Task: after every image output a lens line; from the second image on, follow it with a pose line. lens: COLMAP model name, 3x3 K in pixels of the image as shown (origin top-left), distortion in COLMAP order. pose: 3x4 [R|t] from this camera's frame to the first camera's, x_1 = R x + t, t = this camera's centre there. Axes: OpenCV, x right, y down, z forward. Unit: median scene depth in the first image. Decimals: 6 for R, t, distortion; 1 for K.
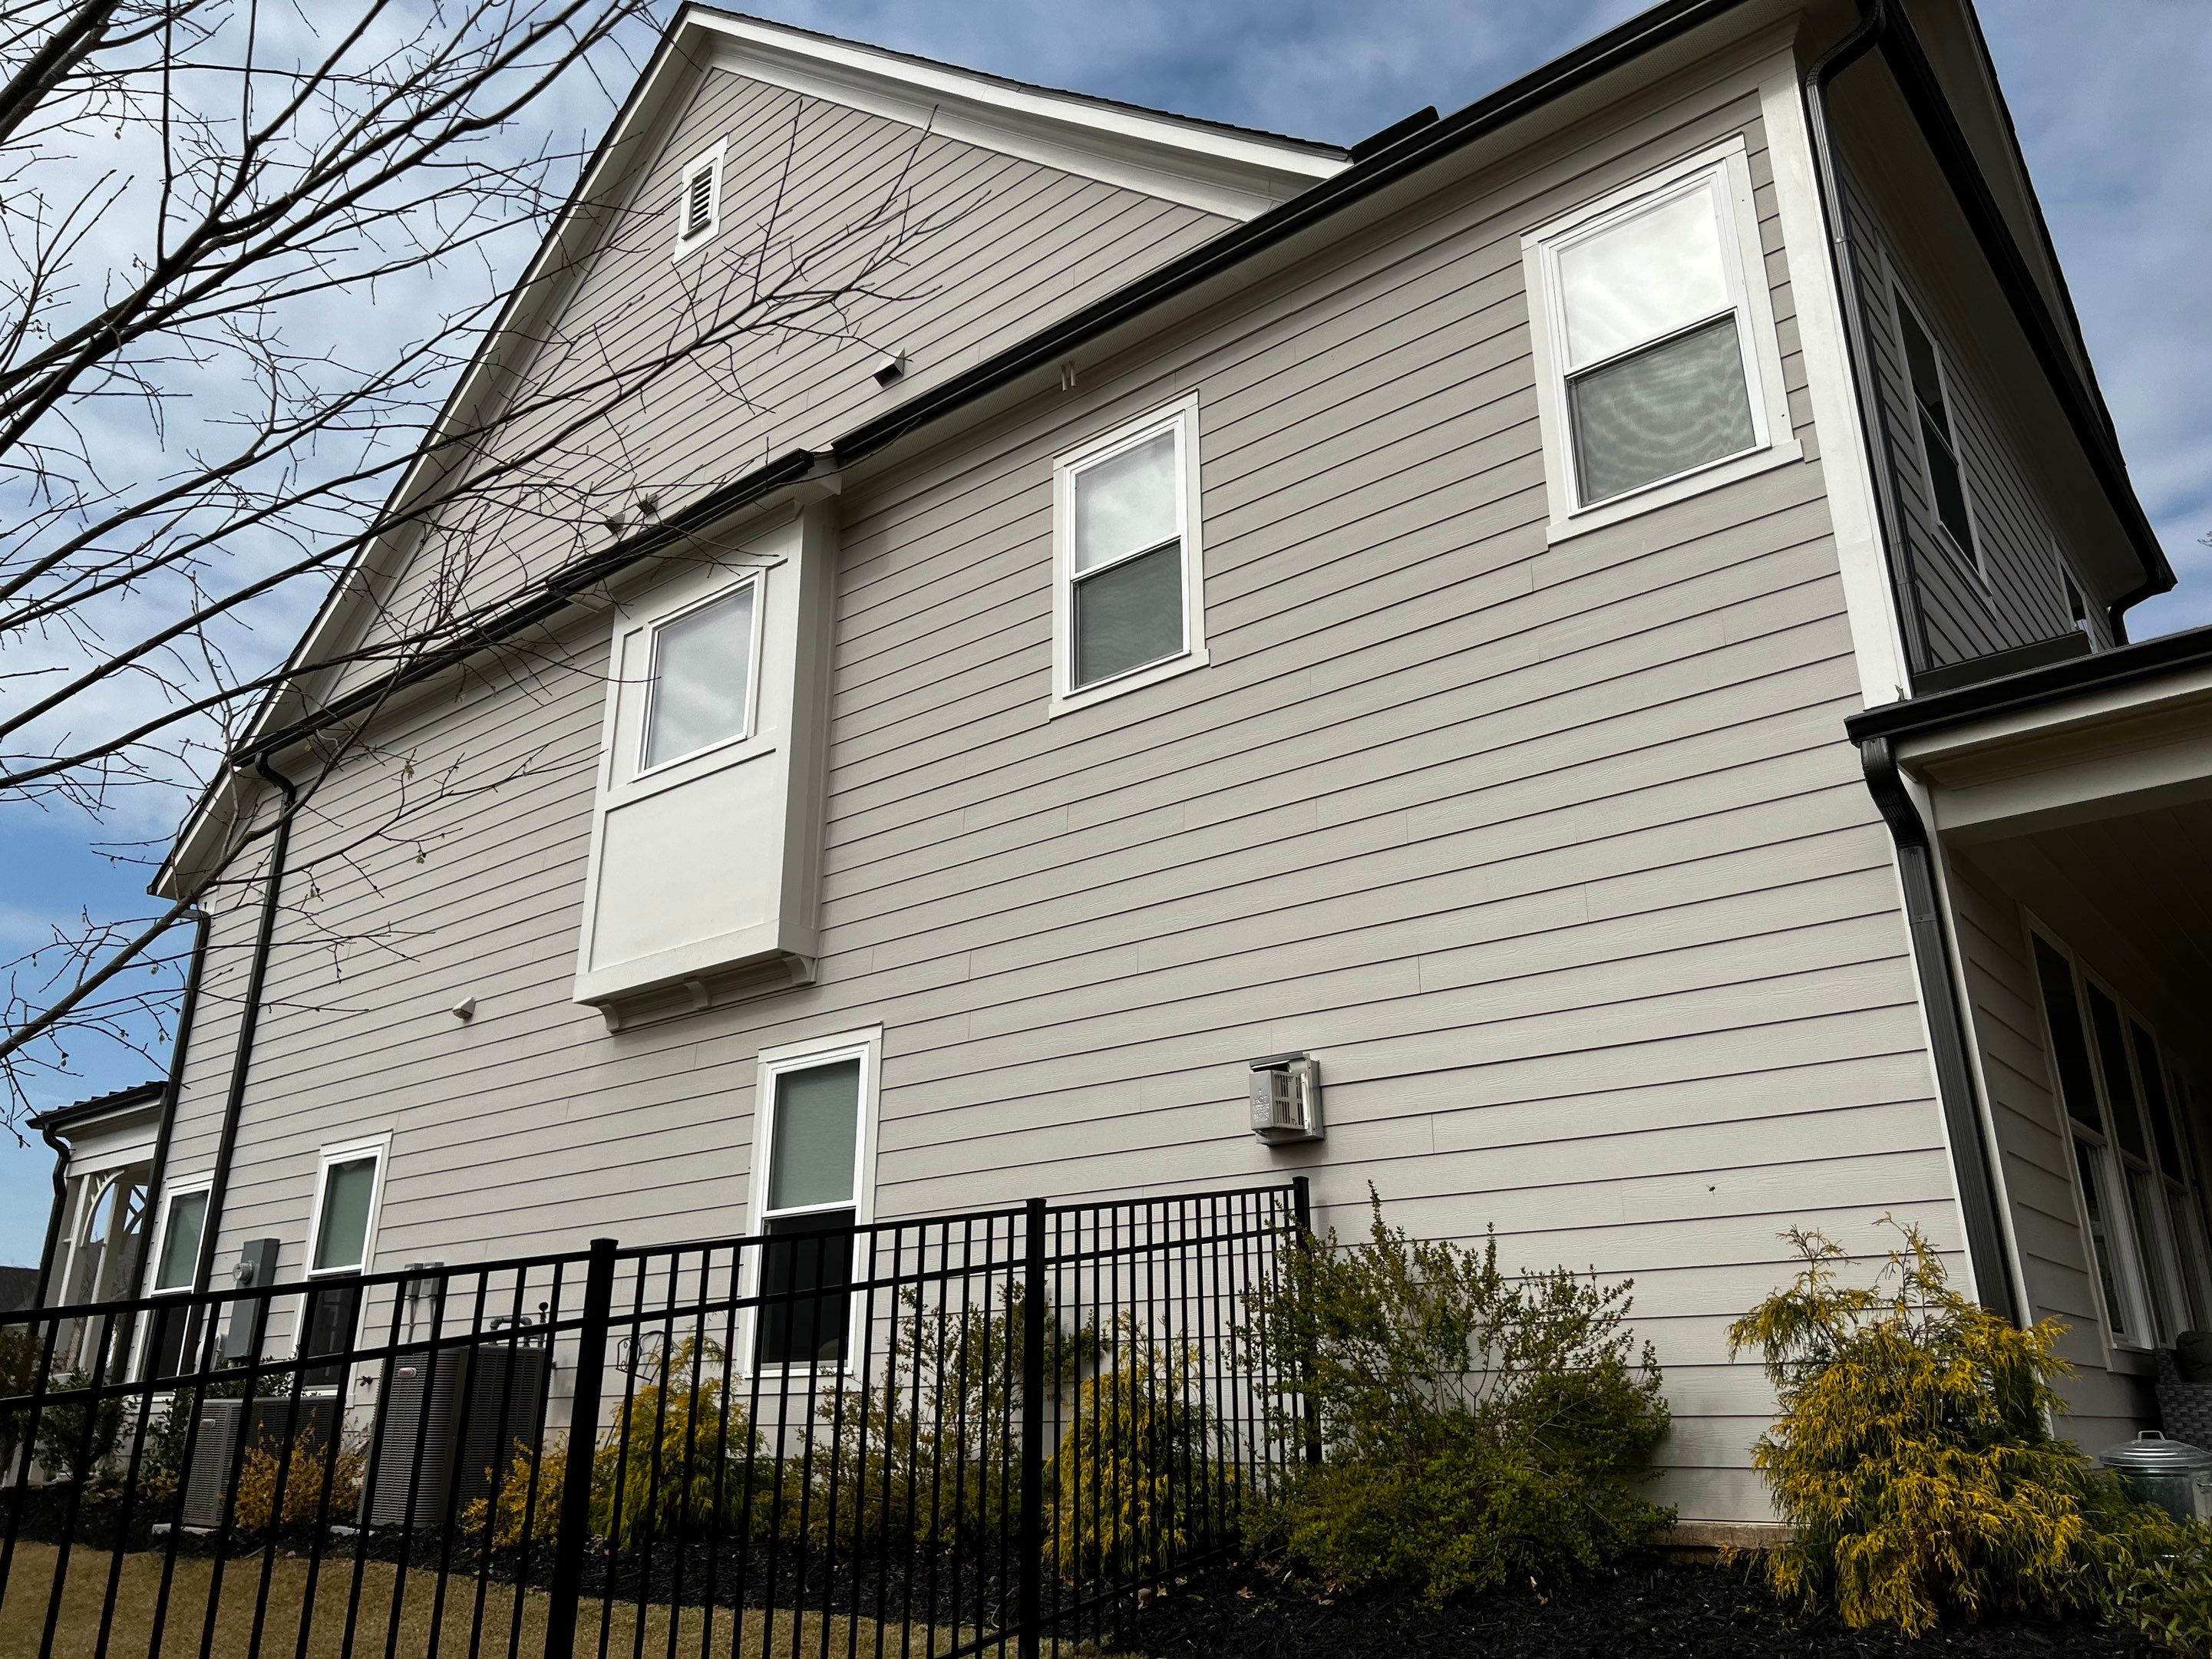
lens RADIAL K [[1663.8, 0, 1102.5], [0, 1663.8, 822.5], [0, 0, 1]] dist [0.058763, -0.058346]
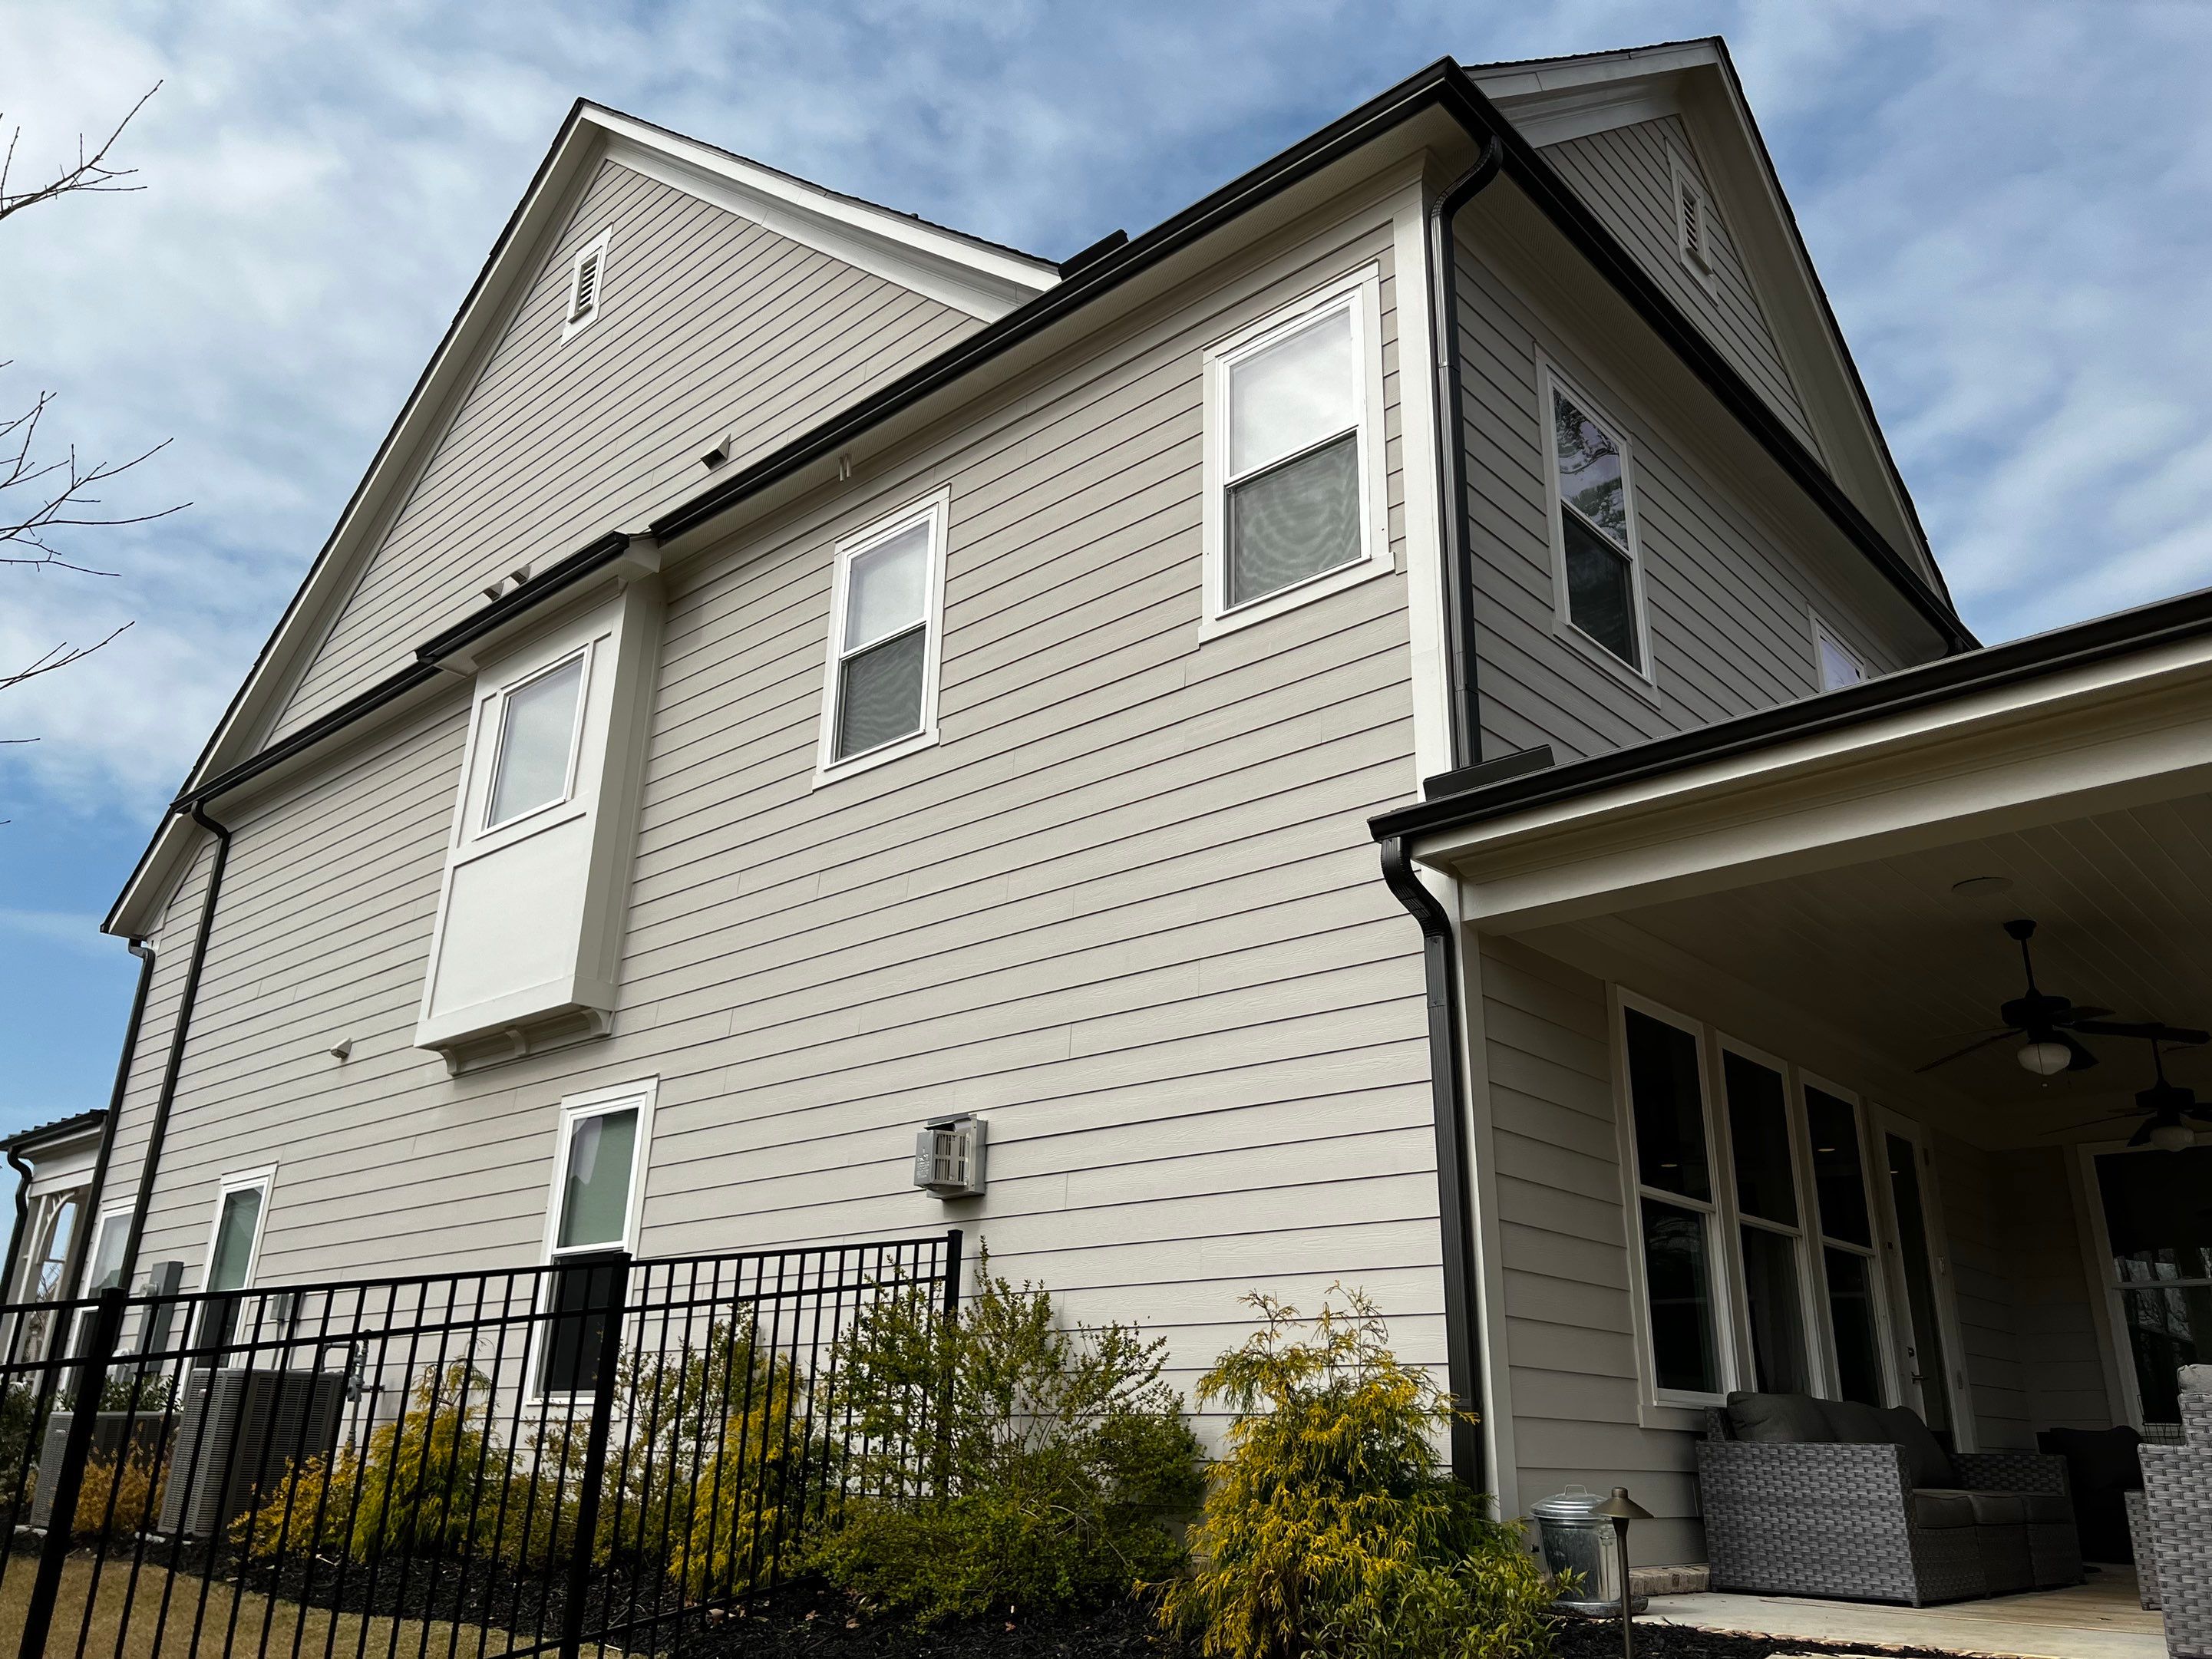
lens RADIAL K [[1663.8, 0, 1118.2], [0, 1663.8, 832.1], [0, 0, 1]] dist [0.058763, -0.058346]
pose [[0.998840, 0.007481, -0.047566, 0.221305], [-0.007926, 0.999927, -0.009168, -0.028389], [0.047494, 0.009535, 0.998826, -0.057692]]
